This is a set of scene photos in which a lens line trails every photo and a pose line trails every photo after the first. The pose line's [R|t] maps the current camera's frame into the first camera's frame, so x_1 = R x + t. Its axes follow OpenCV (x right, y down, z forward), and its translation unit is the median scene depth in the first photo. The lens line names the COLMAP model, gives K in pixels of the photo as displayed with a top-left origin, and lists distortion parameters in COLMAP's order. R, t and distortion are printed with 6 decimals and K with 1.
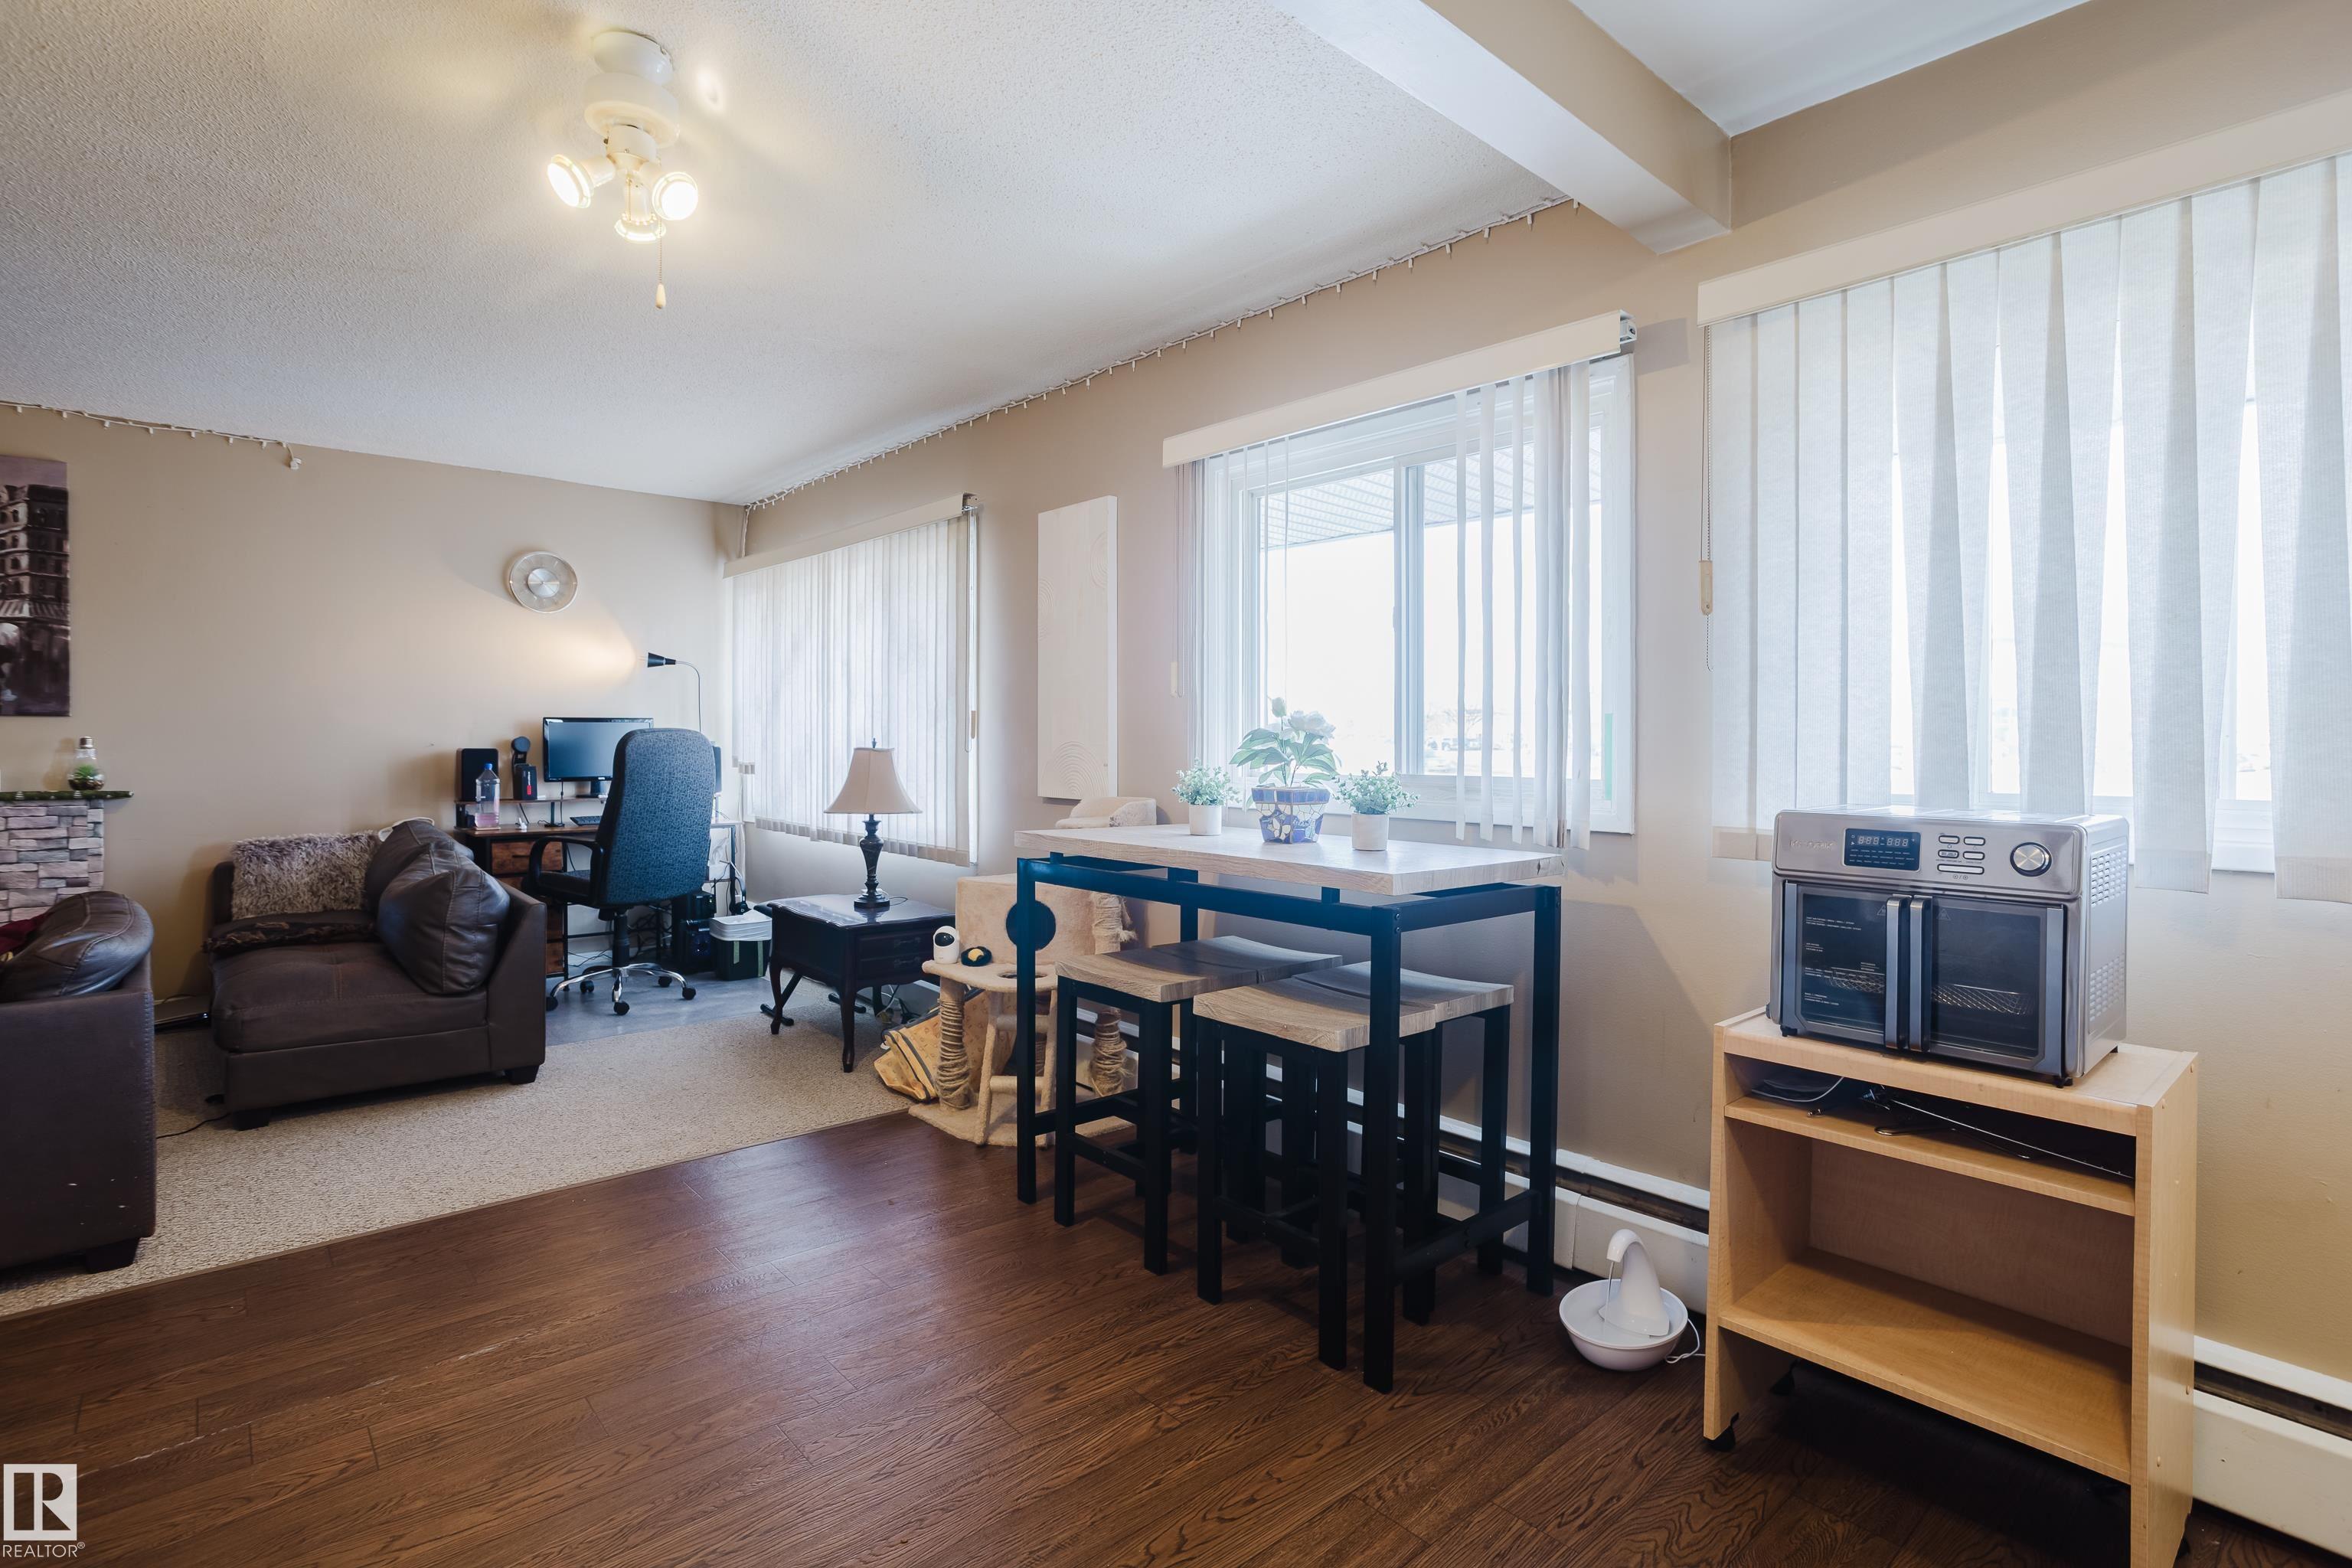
lens RADIAL K [[1131.6, 0, 1171.0], [0, 1131.6, 755.0], [0, 0, 1]] dist [-0.041758, 0.020957]
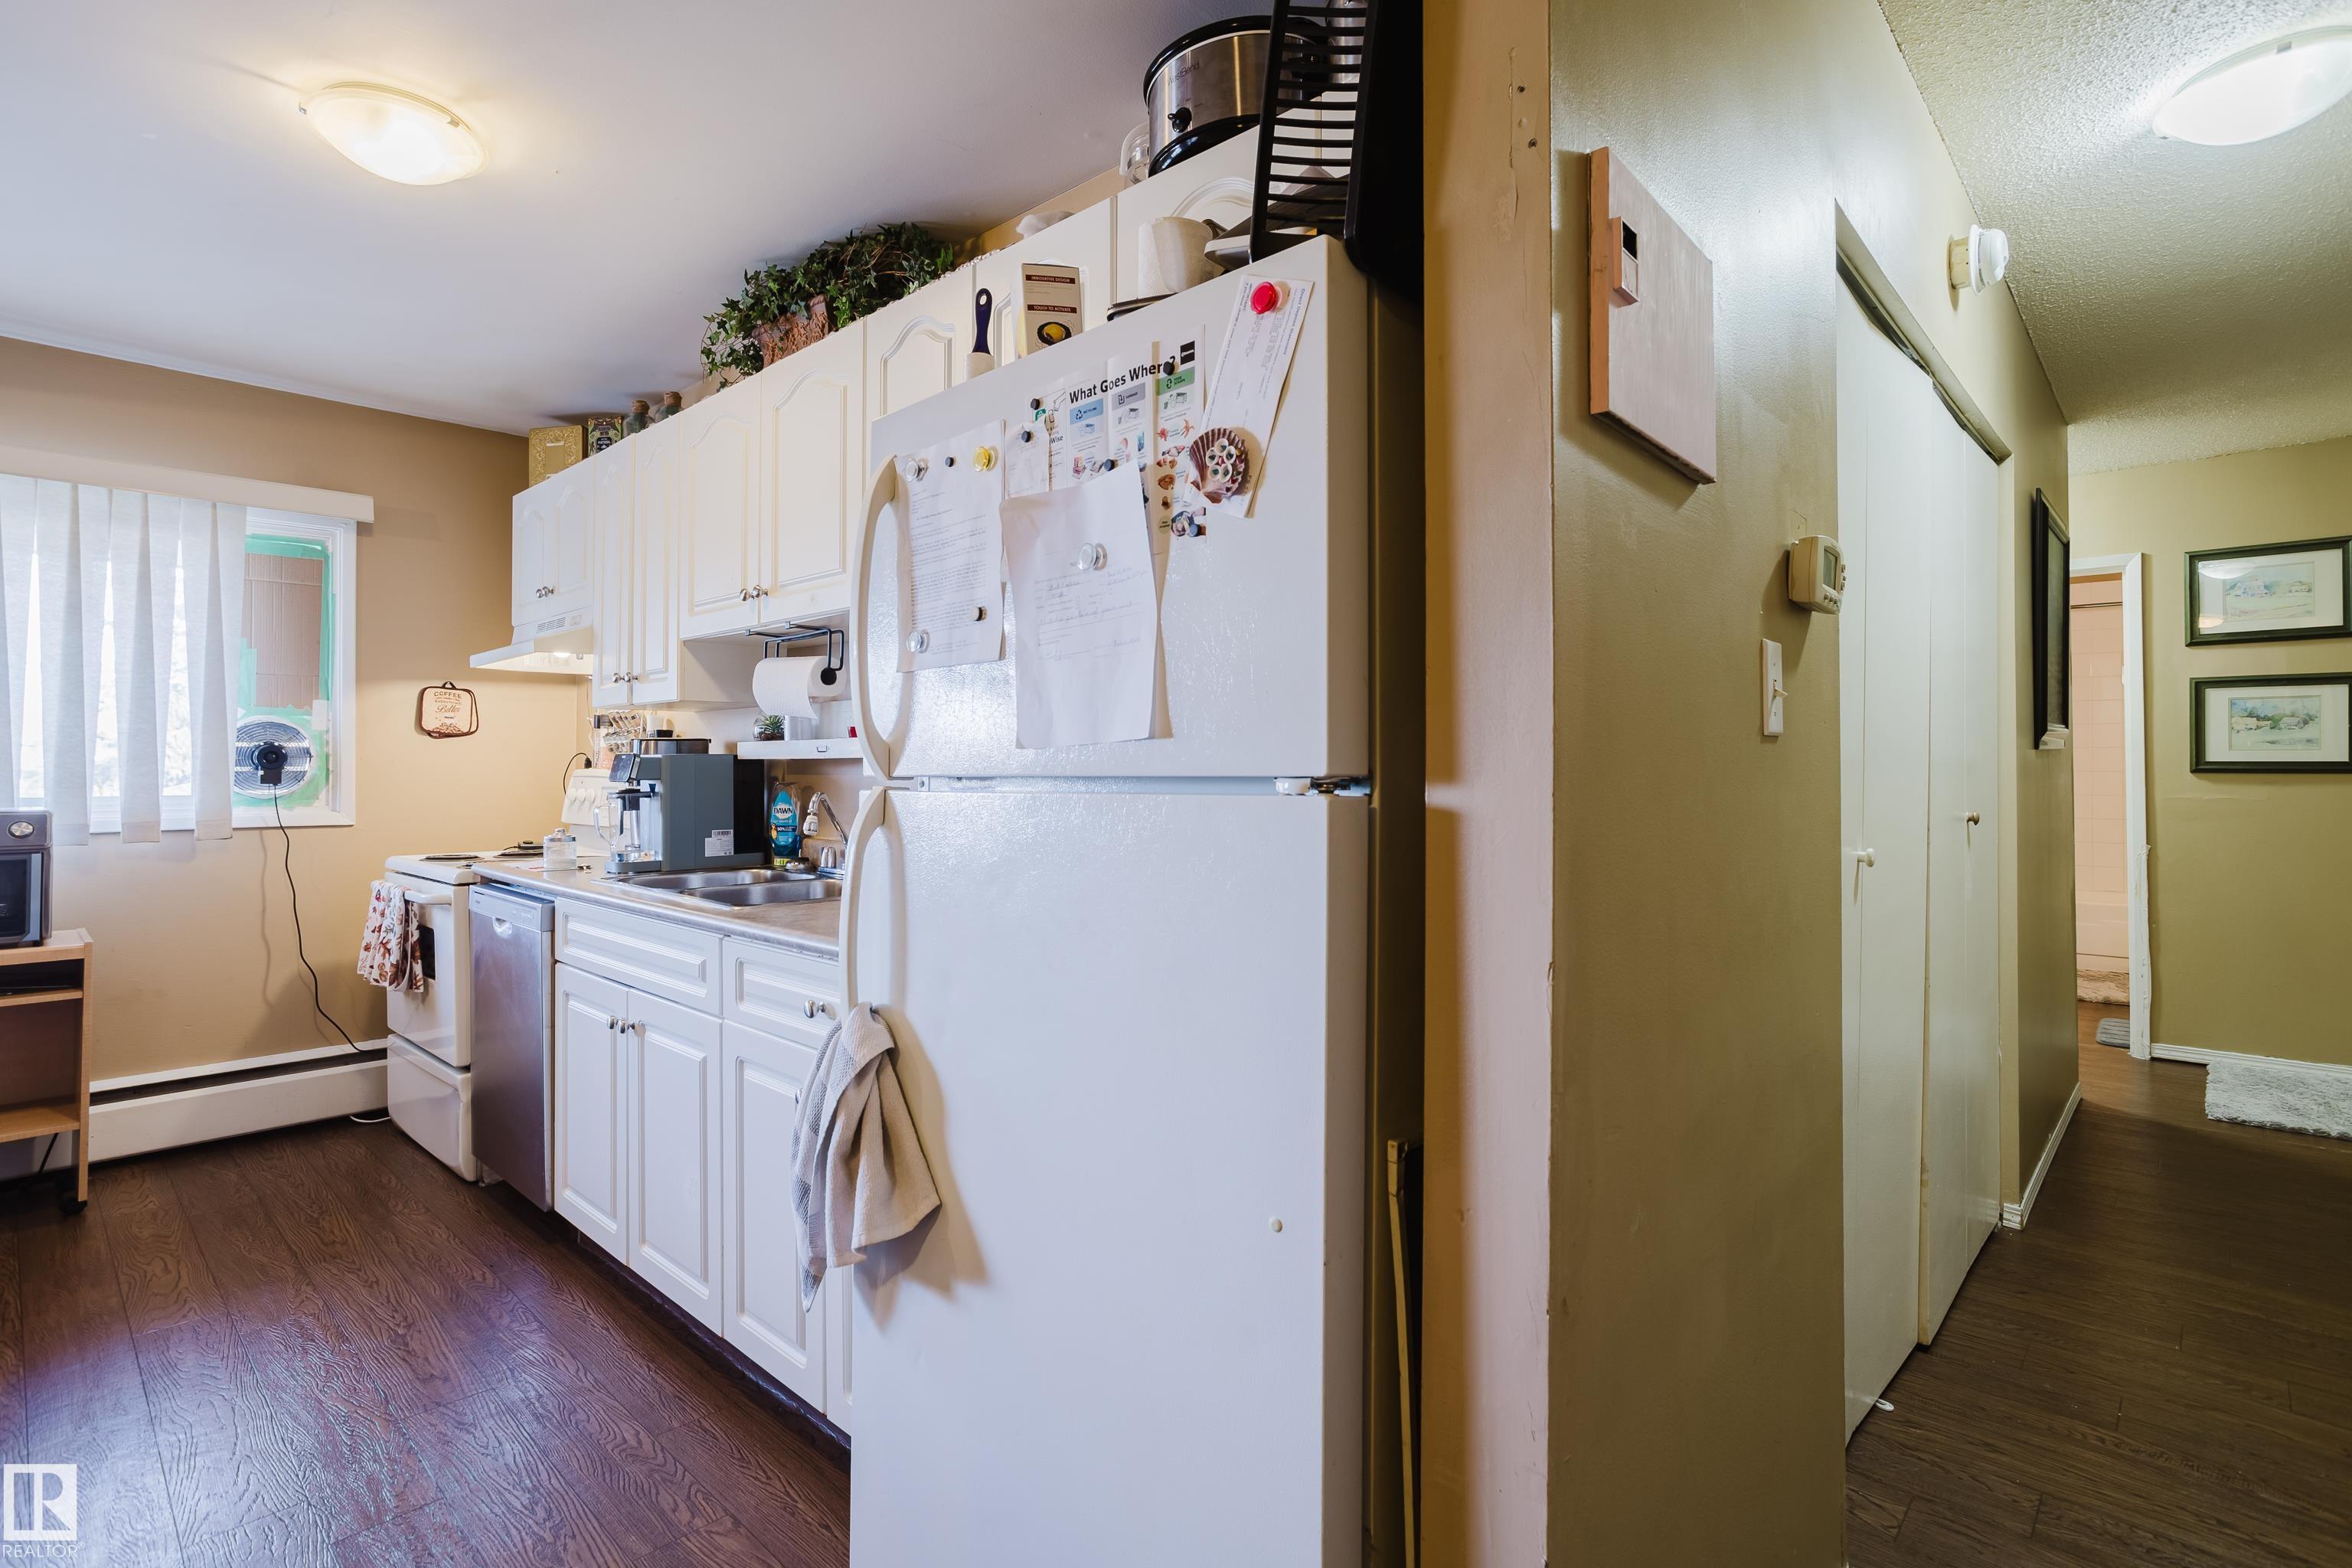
lens RADIAL K [[1131.6, 0, 1171.0], [0, 1131.6, 755.0], [0, 0, 1]] dist [-0.041758, 0.020957]
pose [[-0.087310, 0.007975, 0.996149, -0.412775], [0.015591, 0.999856, -0.006638, 0.003594], [-0.996059, 0.014951, -0.087422, -0.254130]]
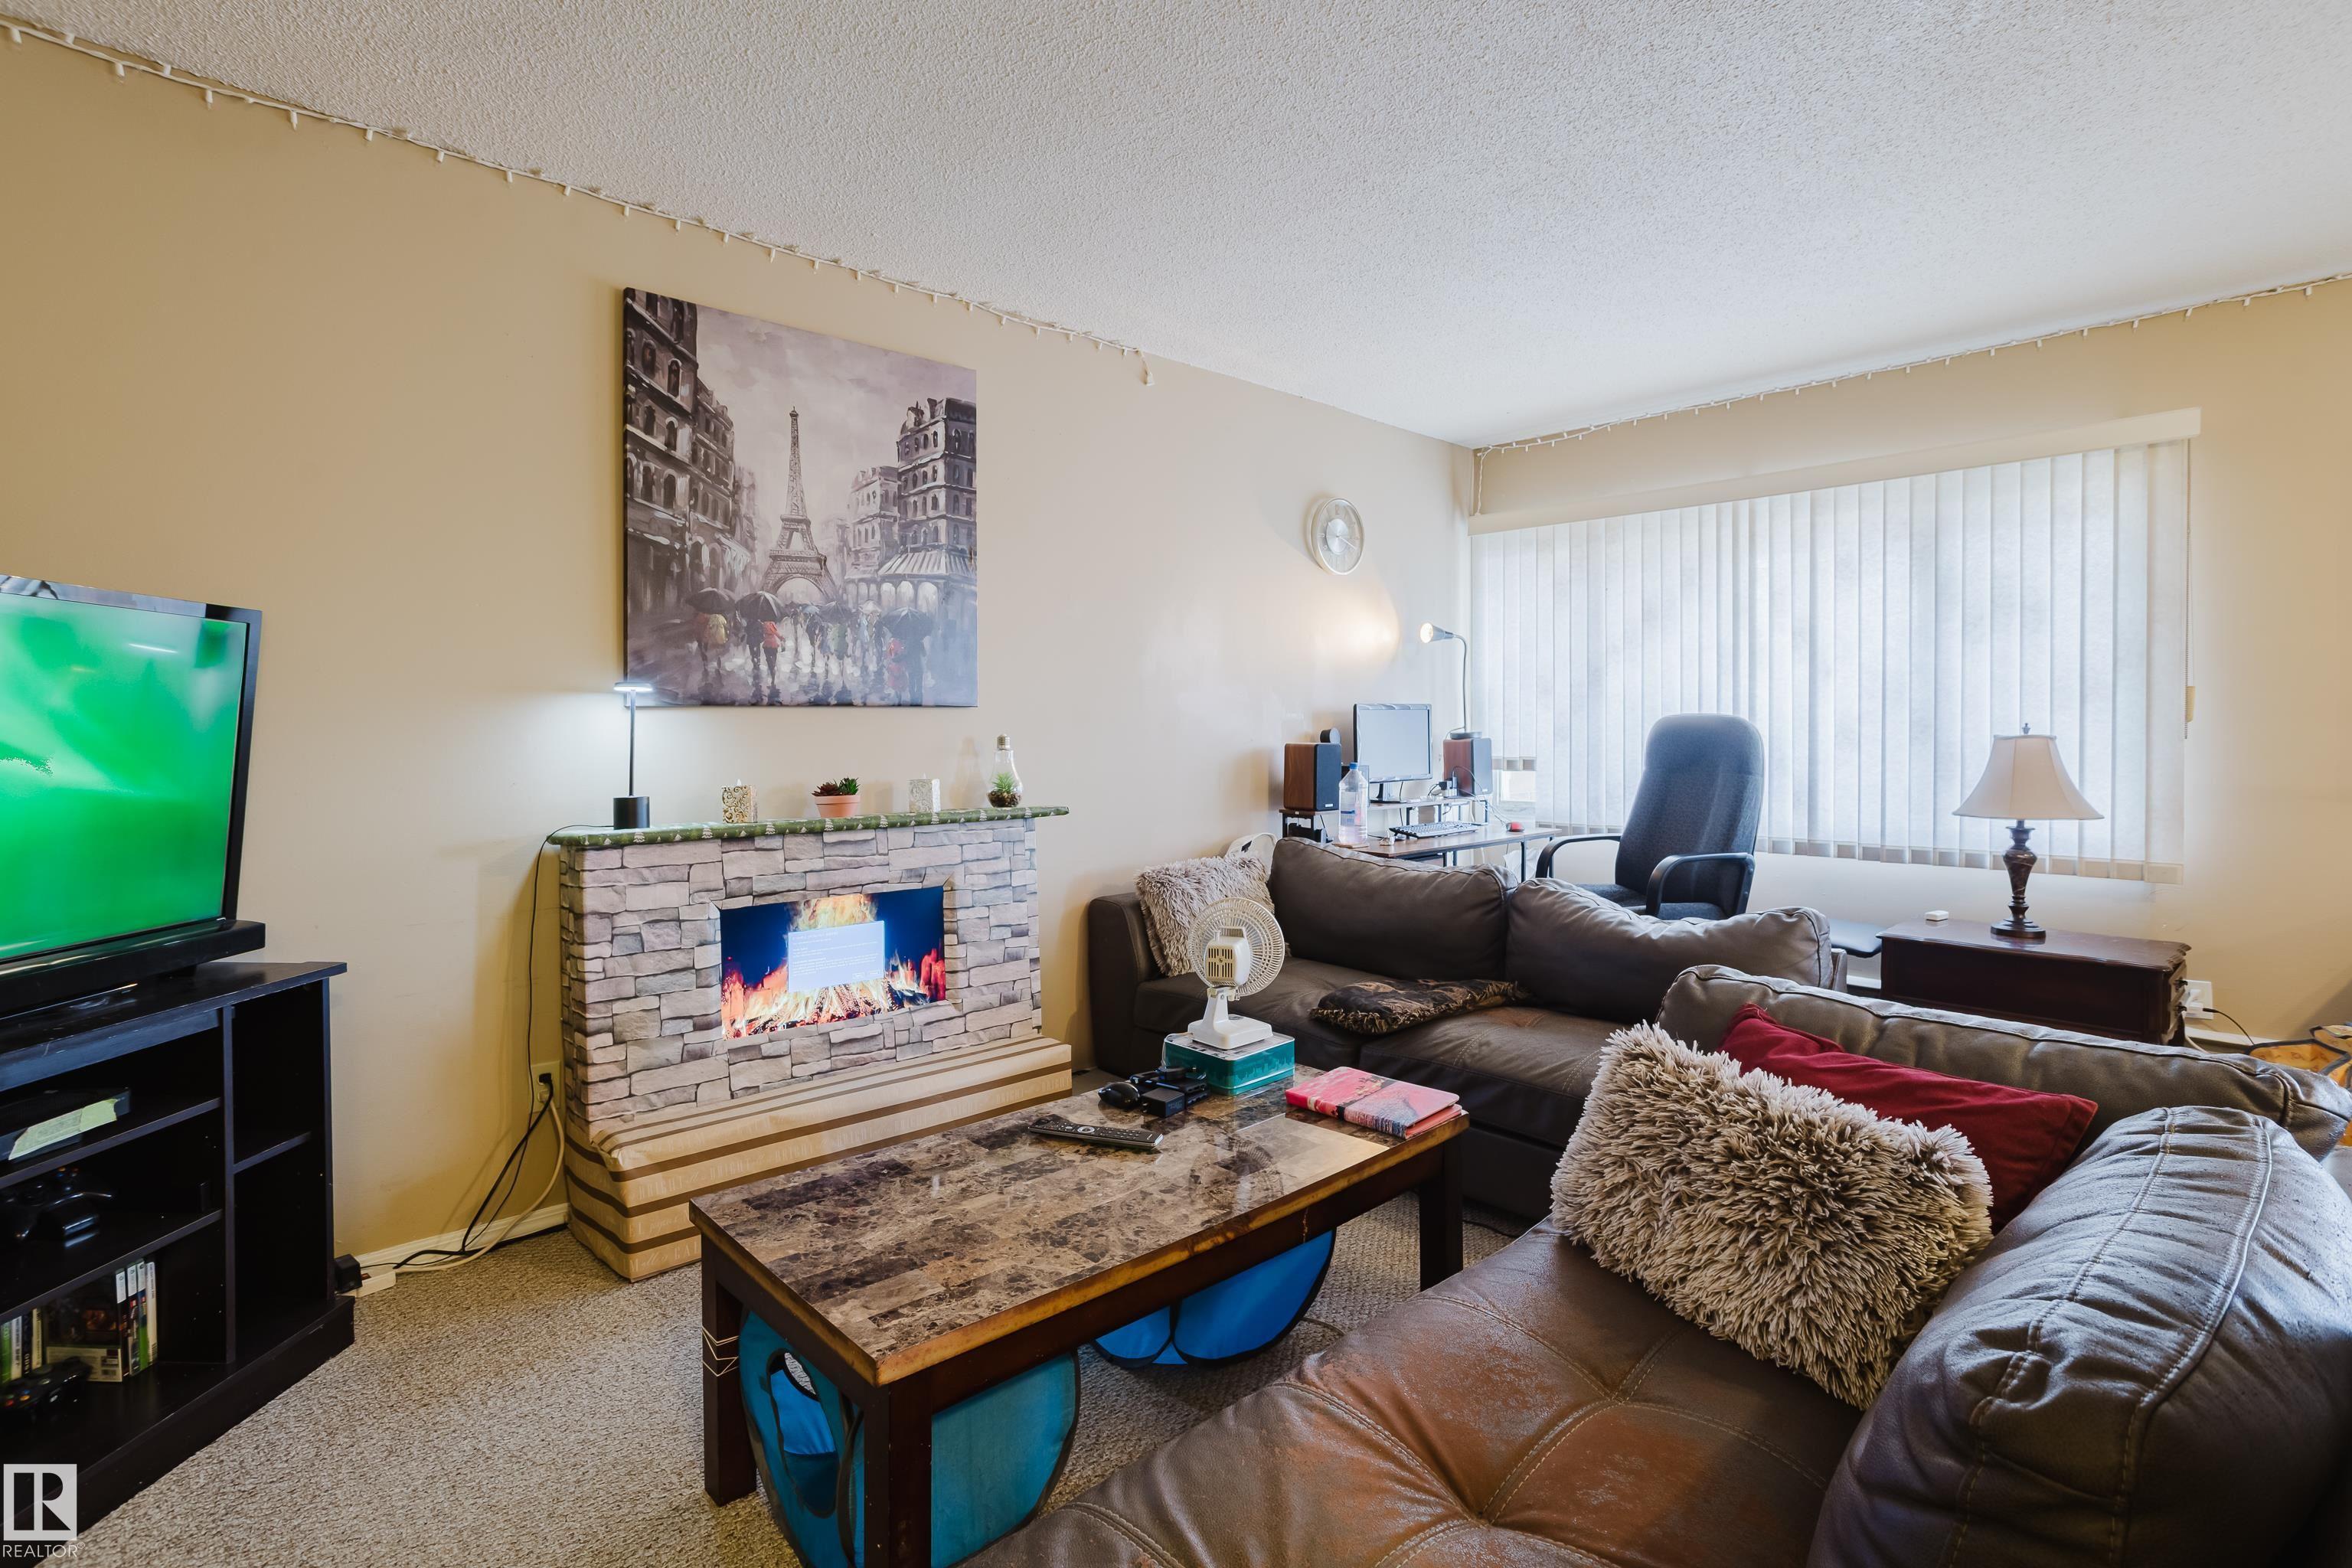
lens RADIAL K [[1187.7, 0, 1168.2], [0, 1187.7, 733.9], [0, 0, 1]] dist [-0.004858, 0.000055]
pose [[0.999897, -0.013803, 0.003893, -0.890389], [0.013843, 0.999850, -0.010429, -0.007197], [-0.003749, 0.010482, 0.999938, 0.203712]]
